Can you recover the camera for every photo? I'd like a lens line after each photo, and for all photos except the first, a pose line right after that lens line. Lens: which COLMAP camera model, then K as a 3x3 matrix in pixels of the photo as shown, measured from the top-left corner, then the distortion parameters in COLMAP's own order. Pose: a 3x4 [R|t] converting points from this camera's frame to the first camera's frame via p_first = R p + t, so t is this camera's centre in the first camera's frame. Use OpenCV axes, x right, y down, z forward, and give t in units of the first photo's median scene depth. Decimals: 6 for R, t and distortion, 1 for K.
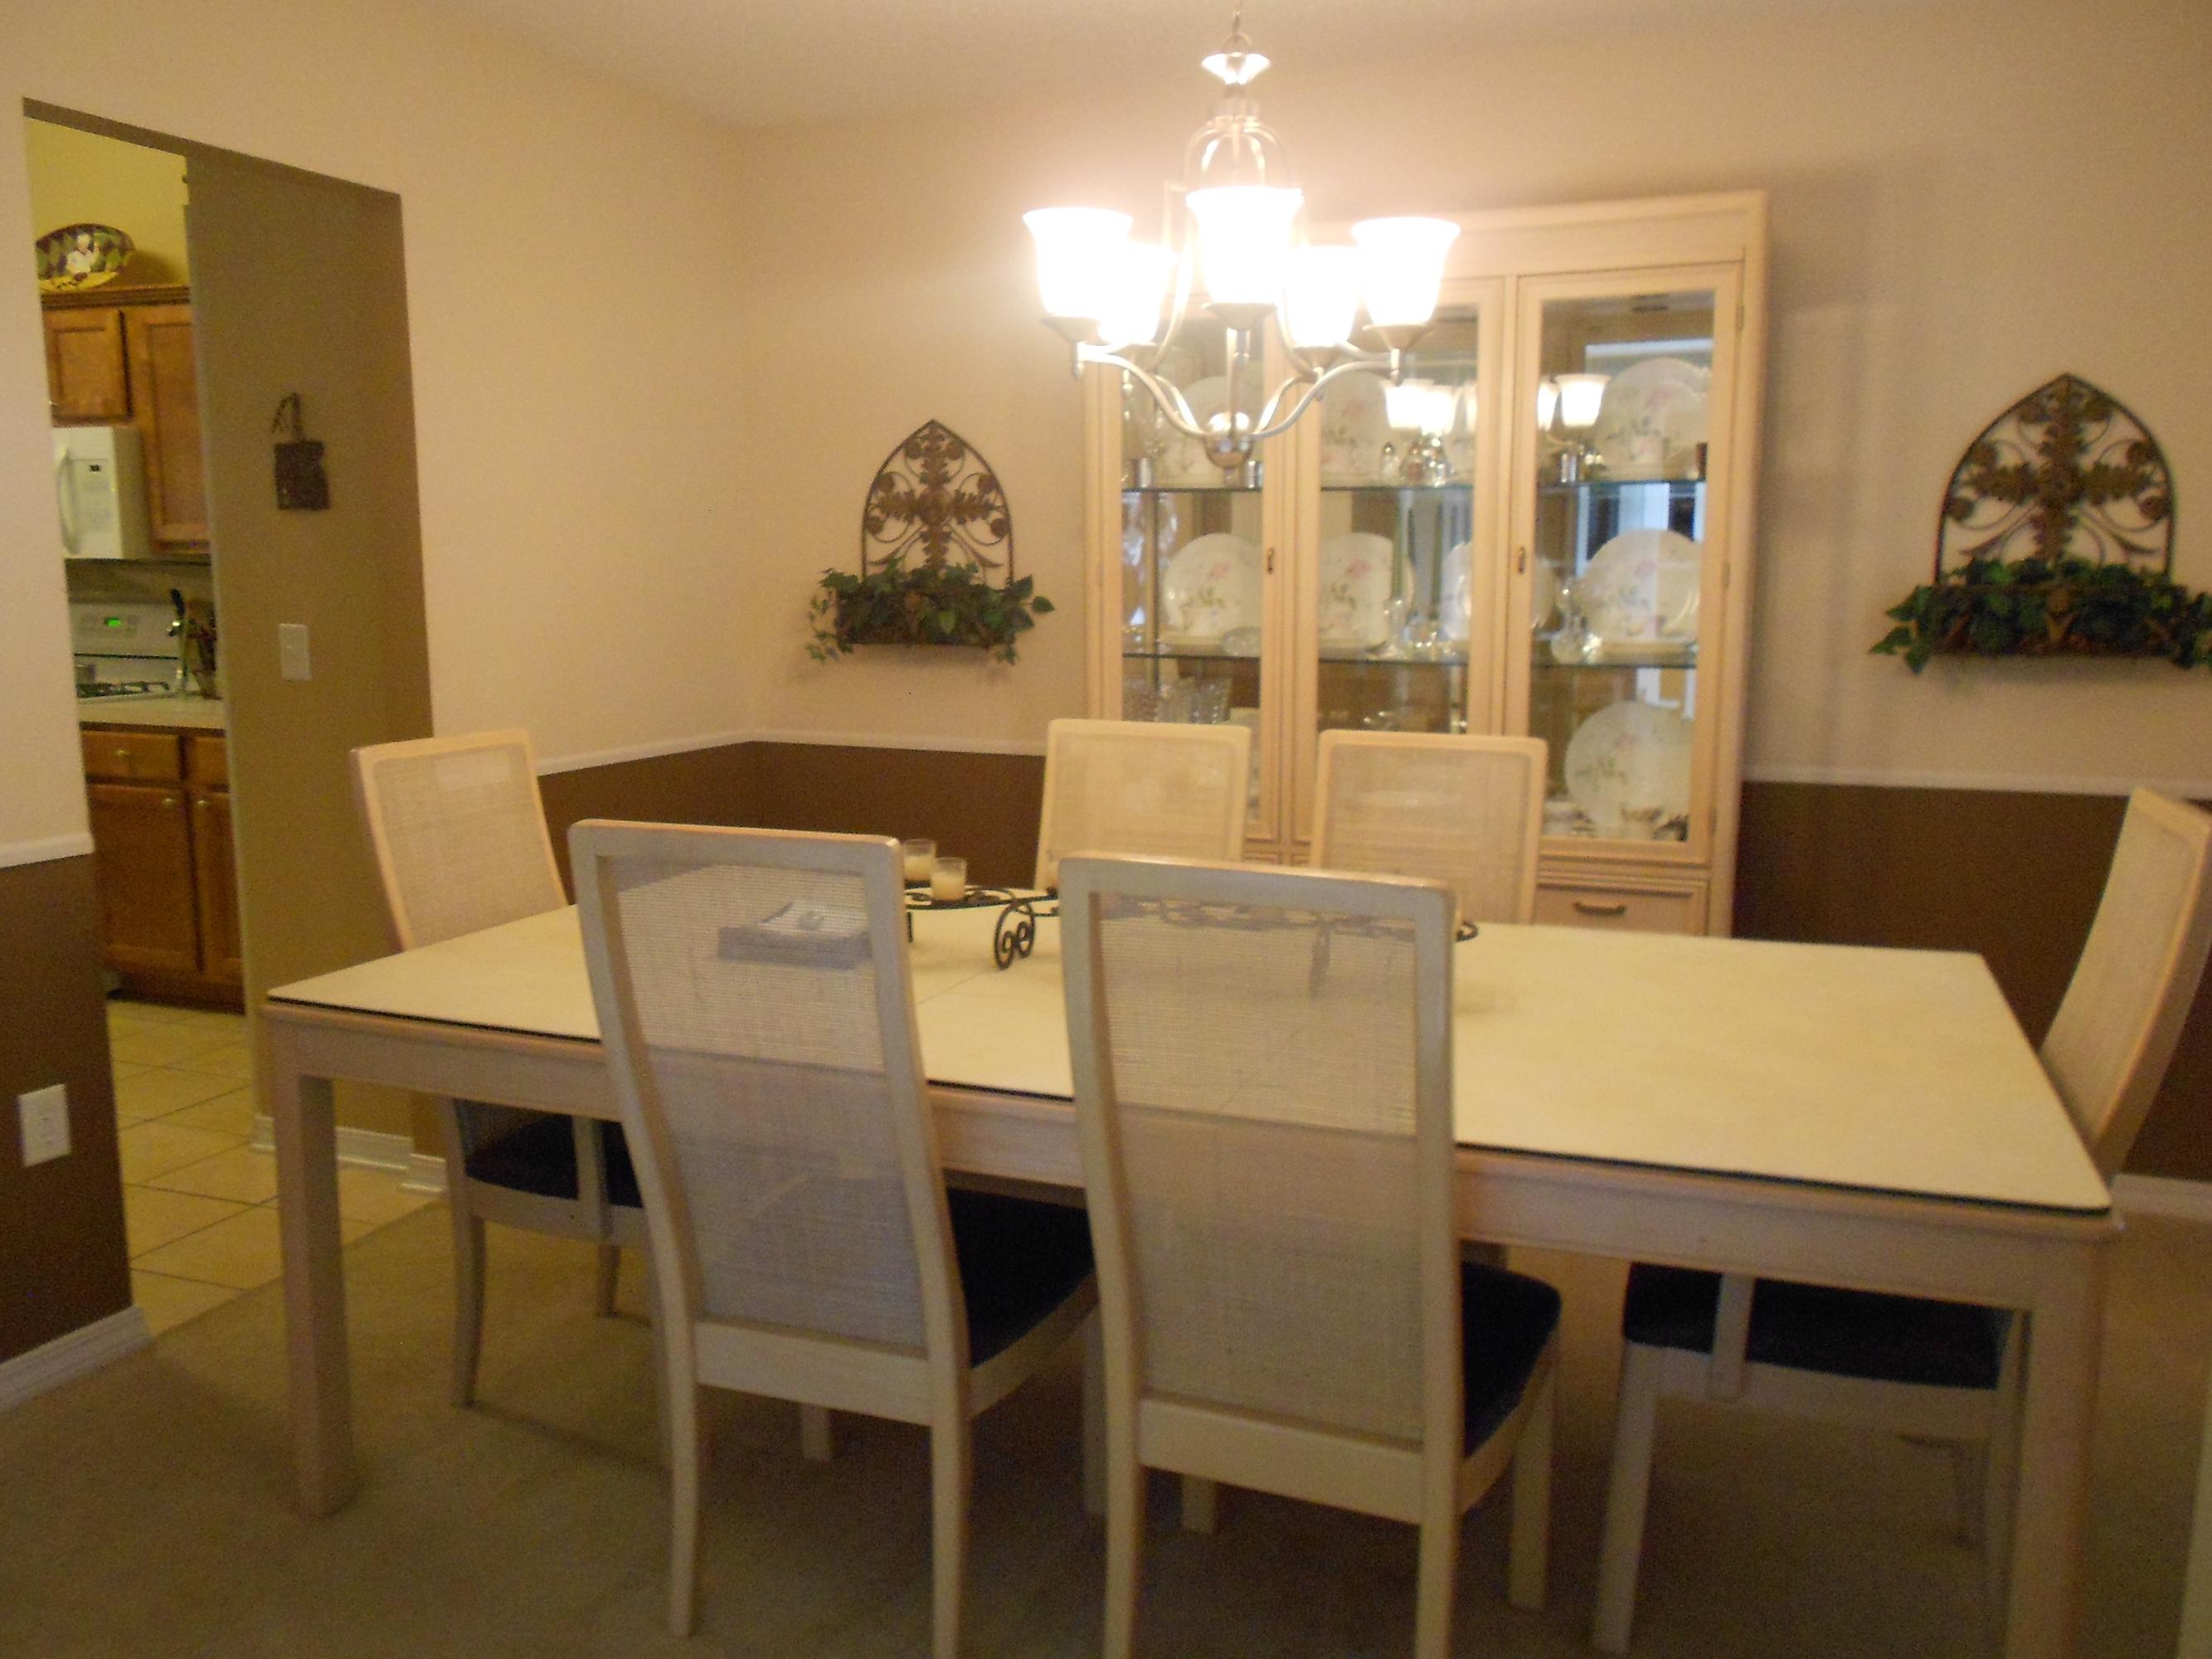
lens RADIAL K [[1723.6, 0, 1099.1], [0, 1723.6, 841.6], [0, 0, 1]] dist [0.013835, -0.009079]
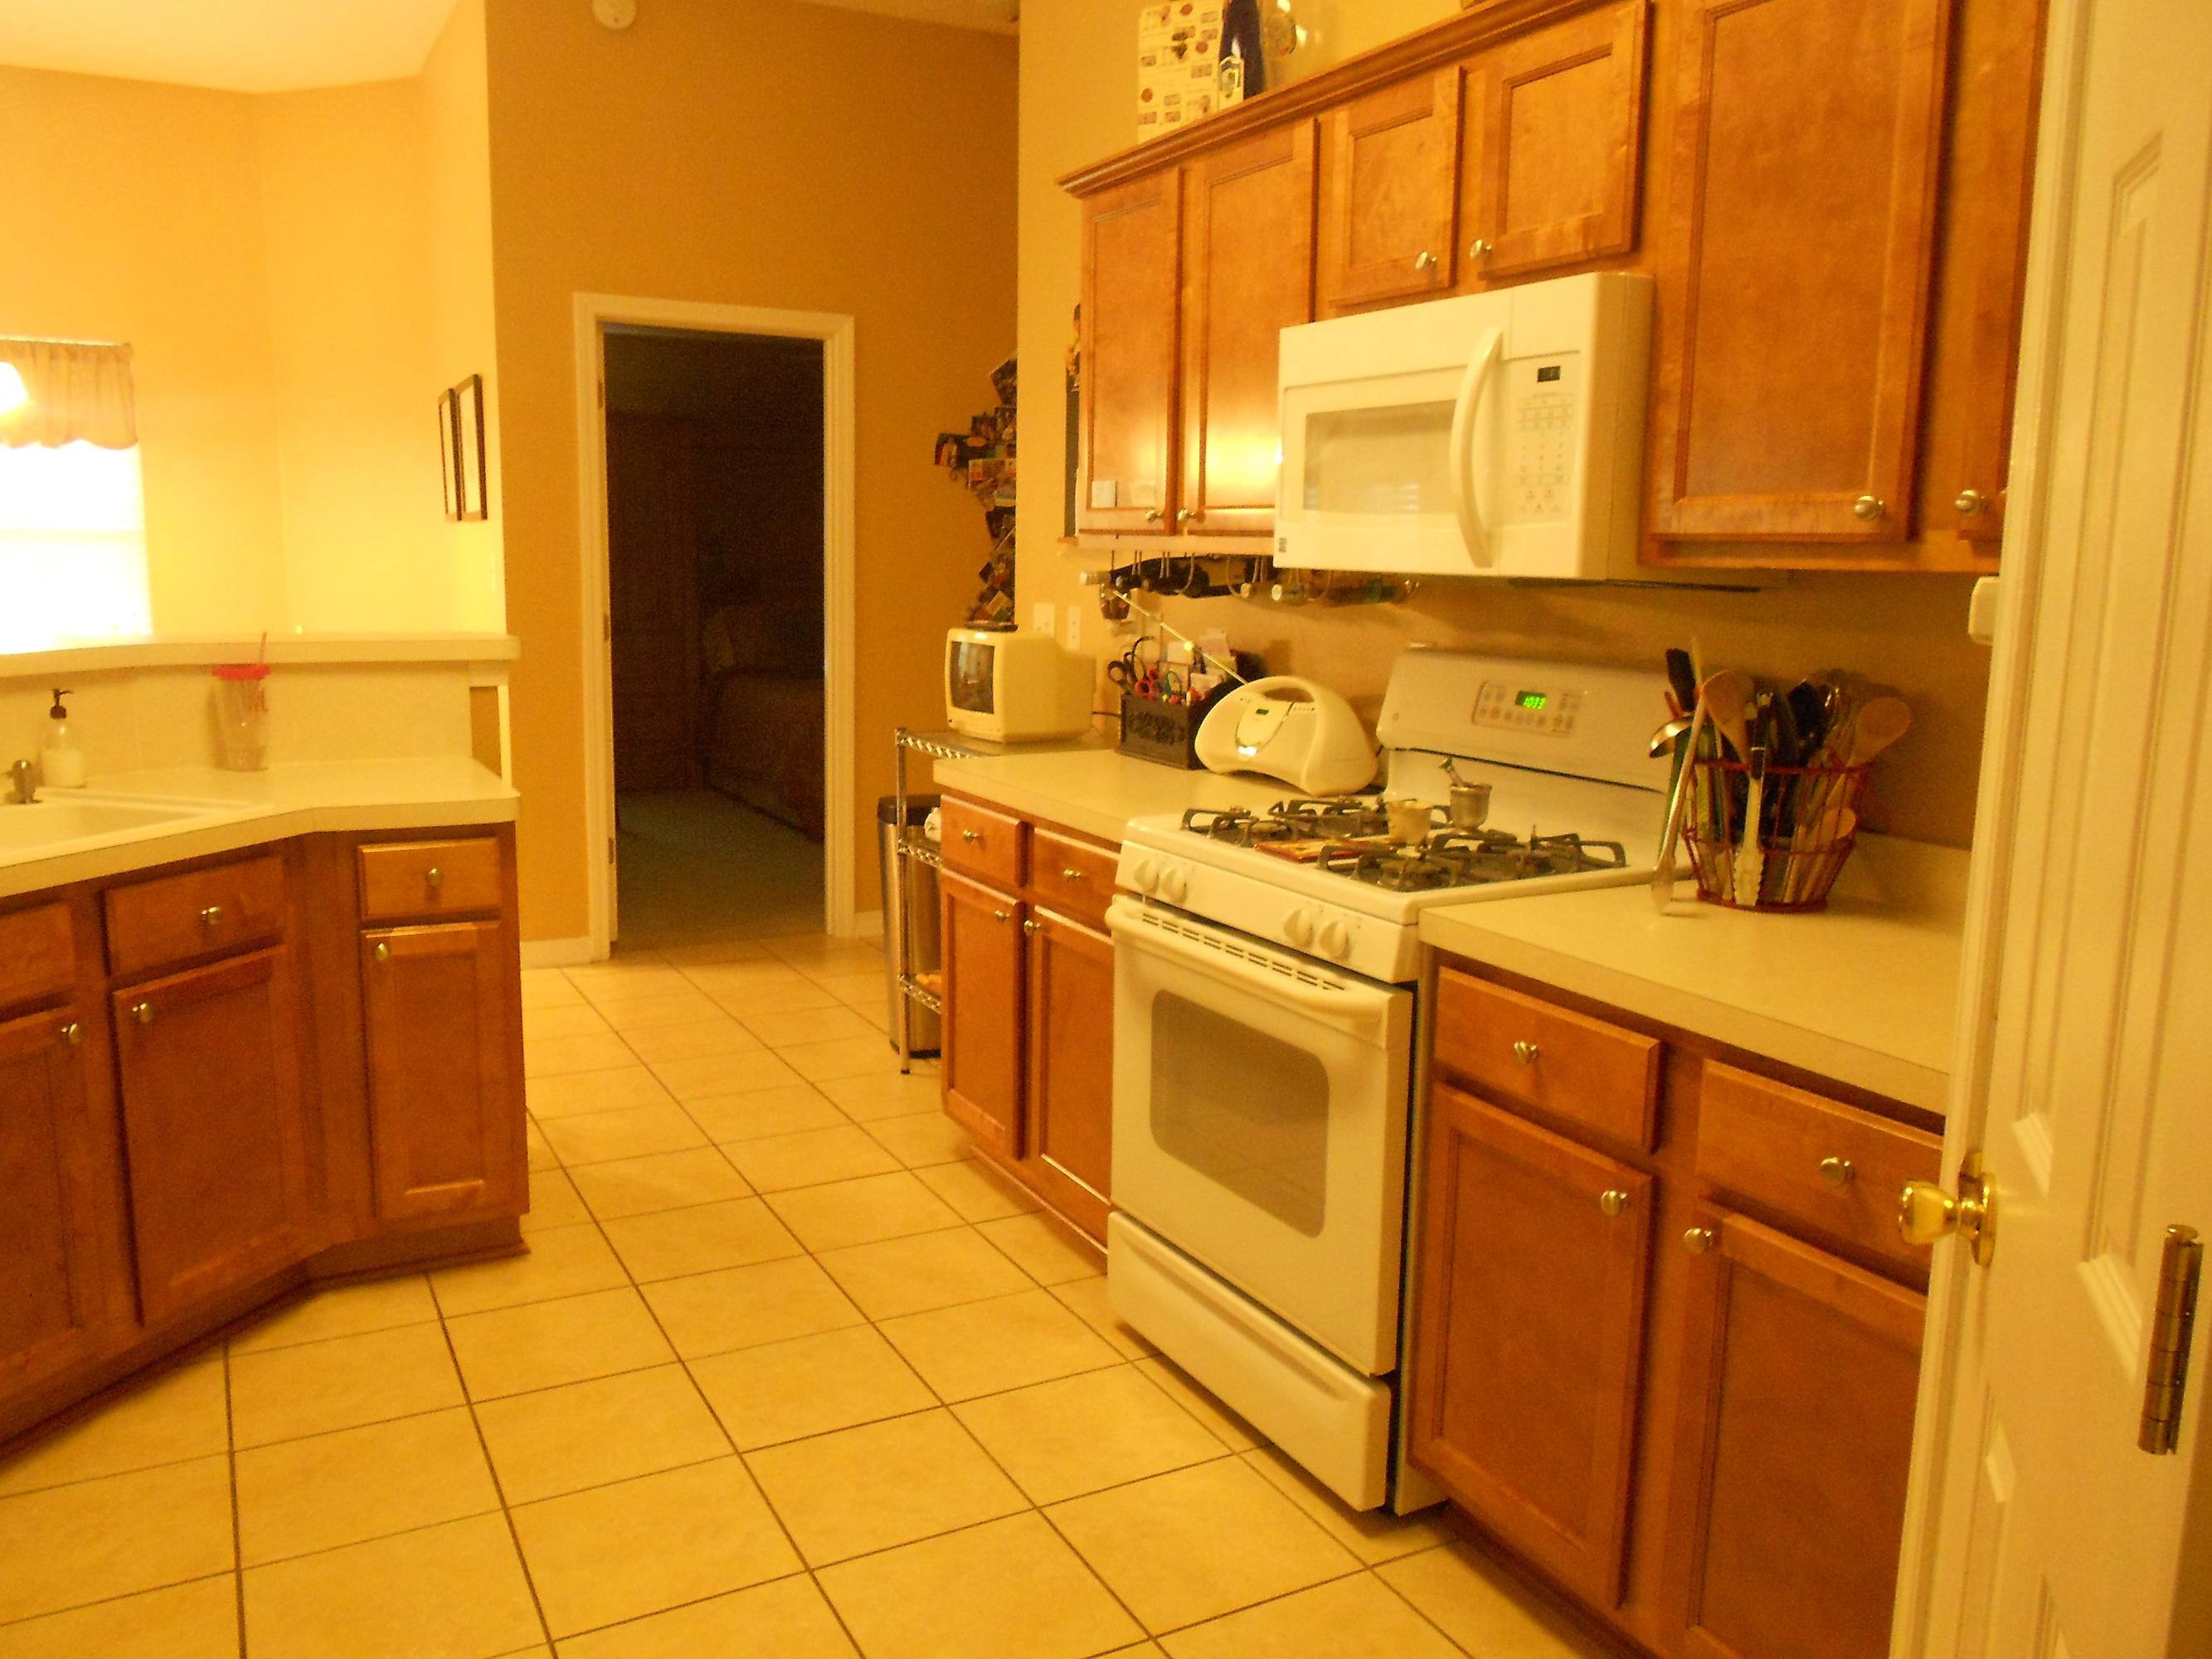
lens RADIAL K [[1723.6, 0, 1099.4], [0, 1723.6, 829.9], [0, 0, 1]] dist [0.013835, -0.009079]
pose [[0.734756, 0.114647, -0.668573, -0.350500], [-0.119398, 0.992084, 0.038906, -0.101401], [0.667741, 0.051240, 0.742628, 0.591837]]
